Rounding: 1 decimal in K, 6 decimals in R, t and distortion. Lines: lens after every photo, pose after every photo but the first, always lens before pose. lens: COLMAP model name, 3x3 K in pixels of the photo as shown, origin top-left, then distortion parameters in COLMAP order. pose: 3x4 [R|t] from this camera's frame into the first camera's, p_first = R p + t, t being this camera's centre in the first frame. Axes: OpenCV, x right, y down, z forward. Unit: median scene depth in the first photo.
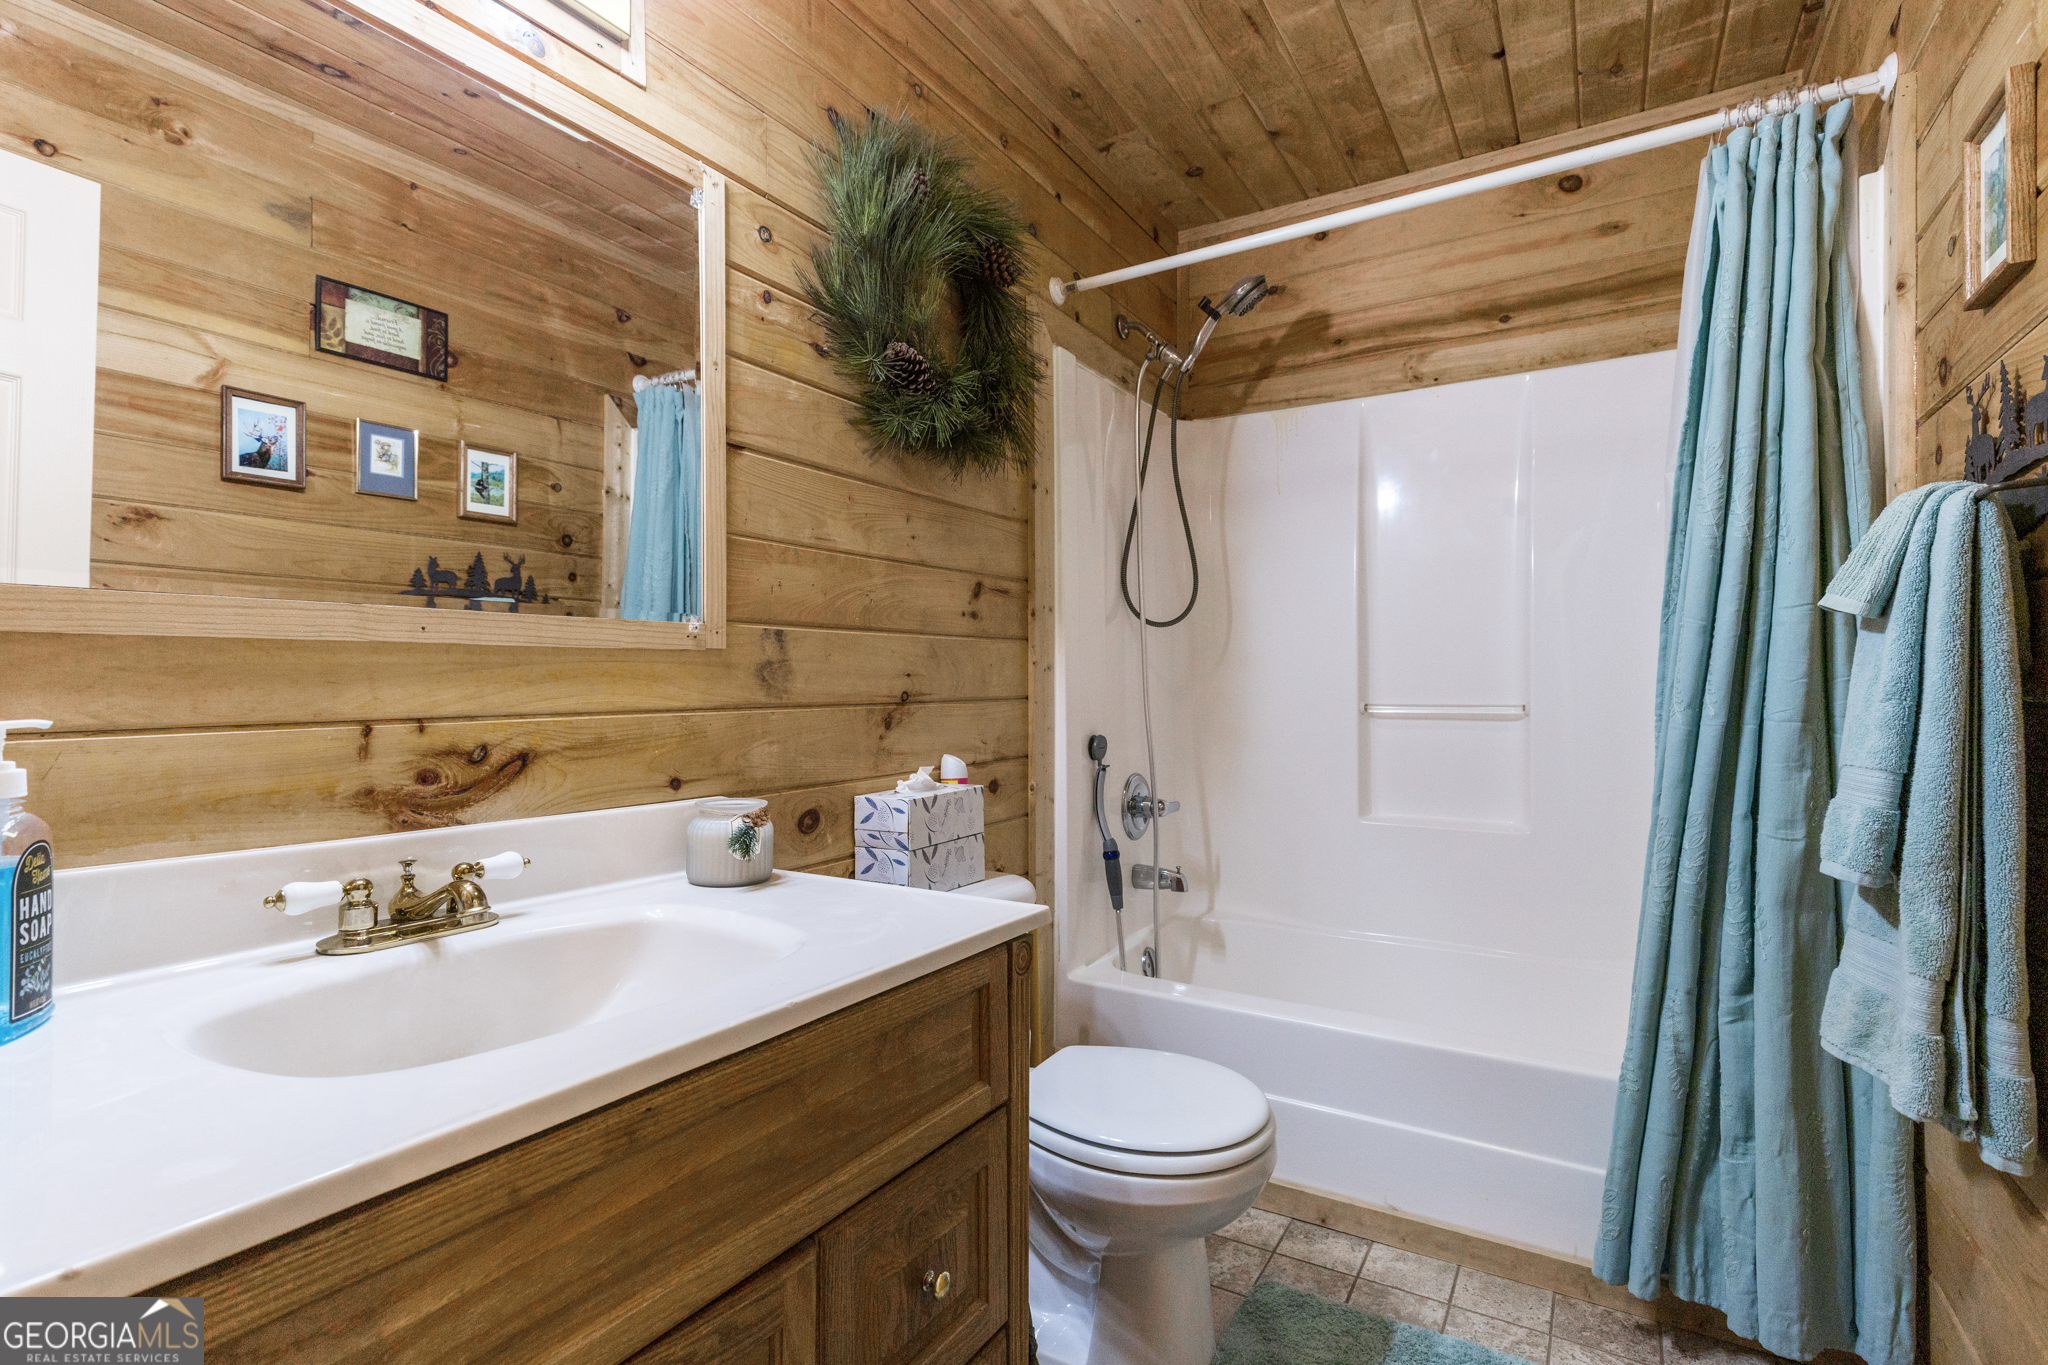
lens RADIAL K [[947.2, 0, 1030.3], [0, 947.2, 686.5], [0, 0, 1]] dist [0.007665, -0.000931]
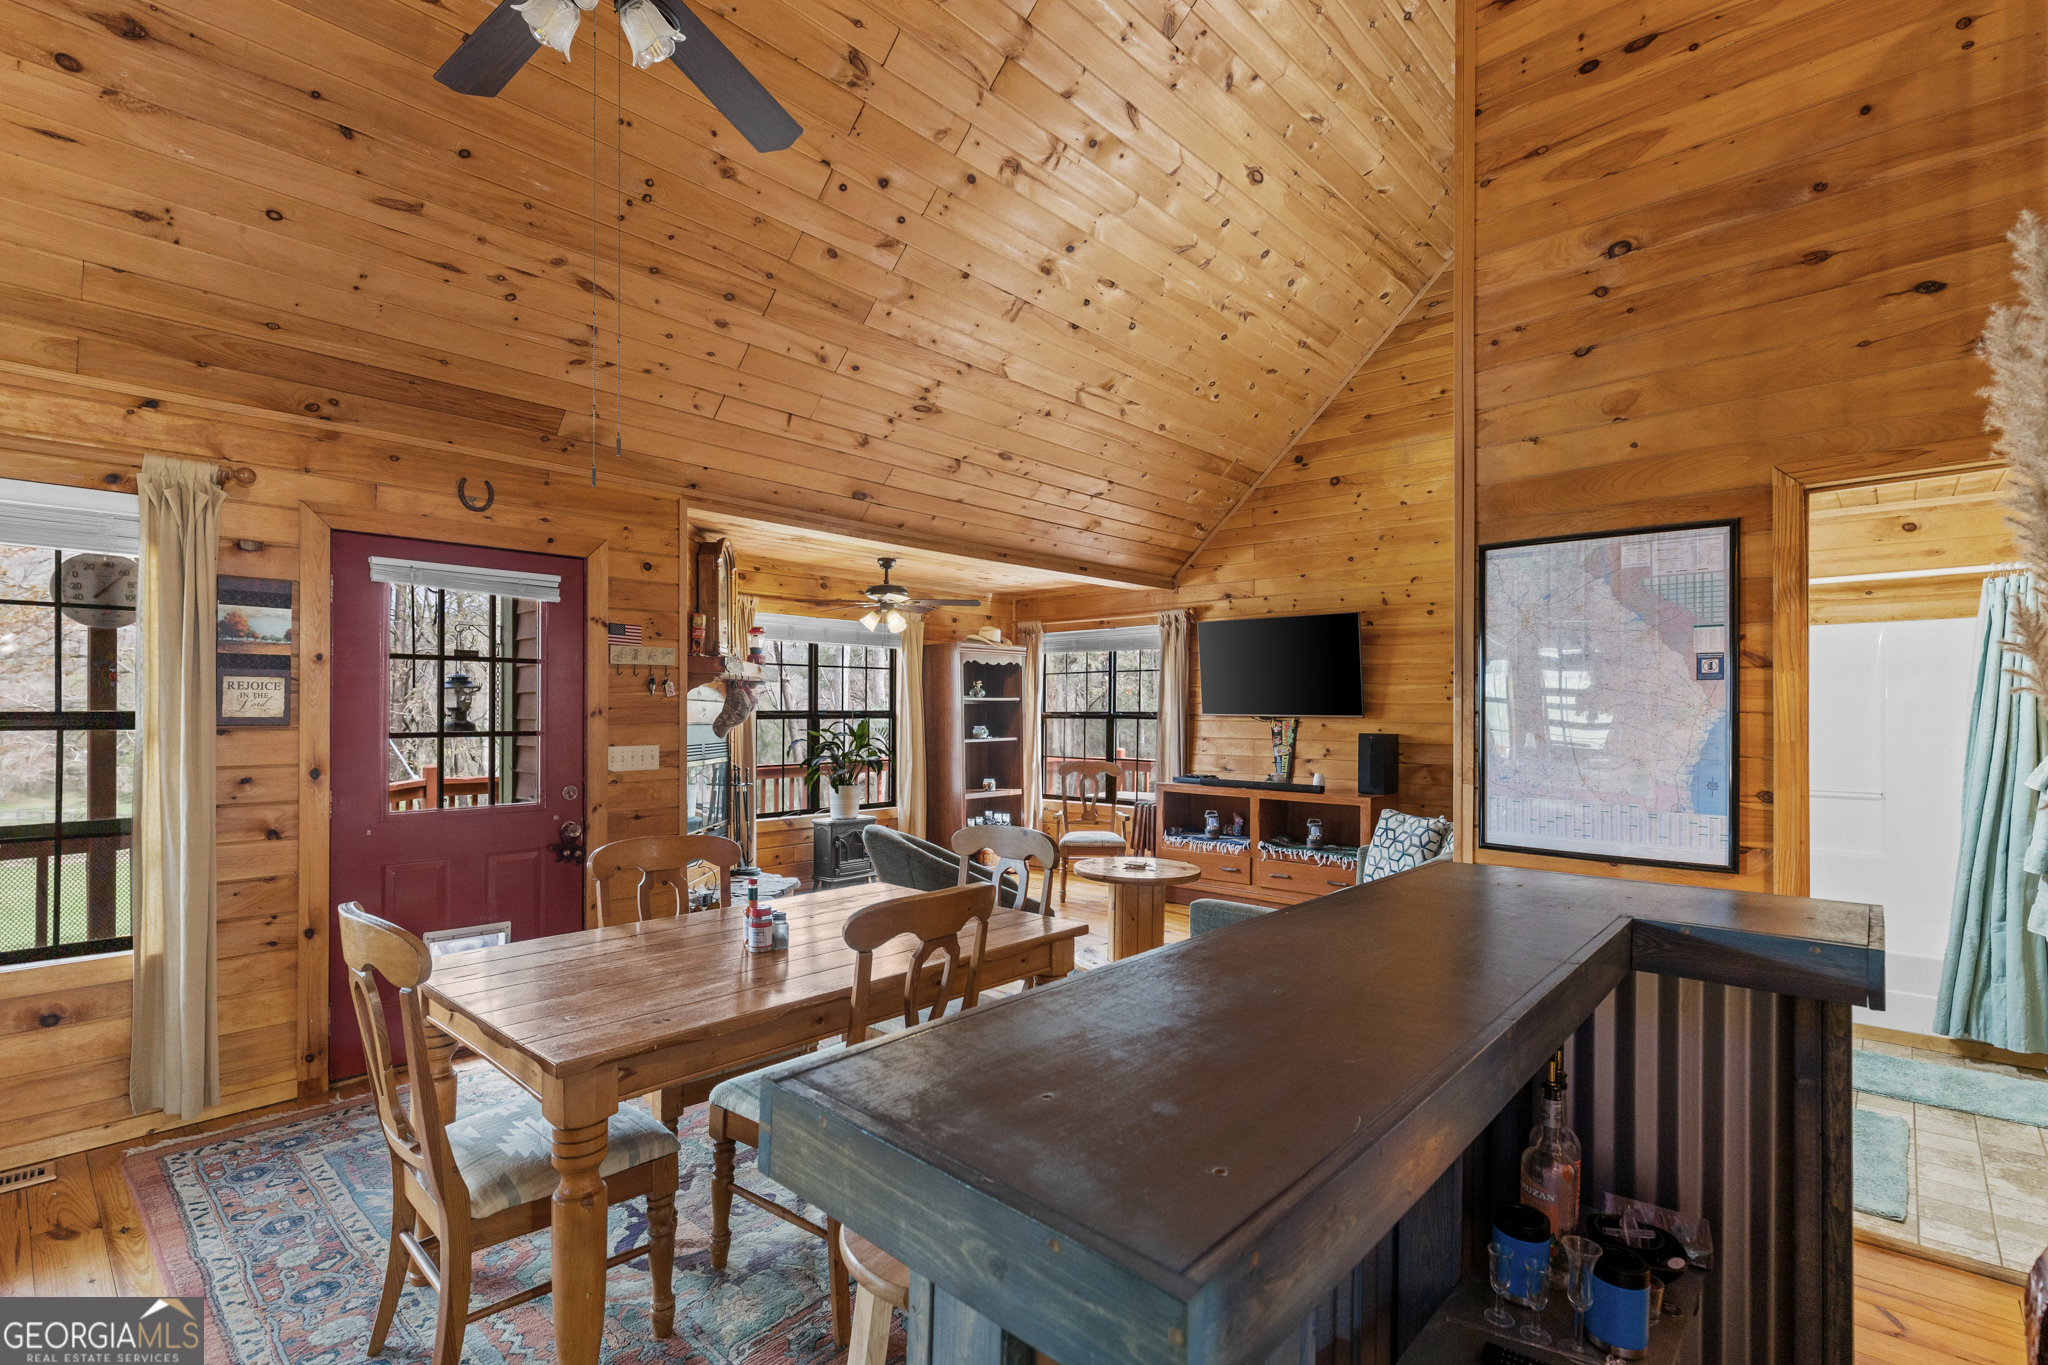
lens RADIAL K [[947.2, 0, 1016.0], [0, 947.2, 700.5], [0, 0, 1]] dist [0.007665, -0.000931]
pose [[0.980081, 0.001356, -0.198591, -1.336621], [-0.001881, 0.999995, -0.002453, -0.260693], [0.198587, 0.002777, 0.980079, -2.036136]]
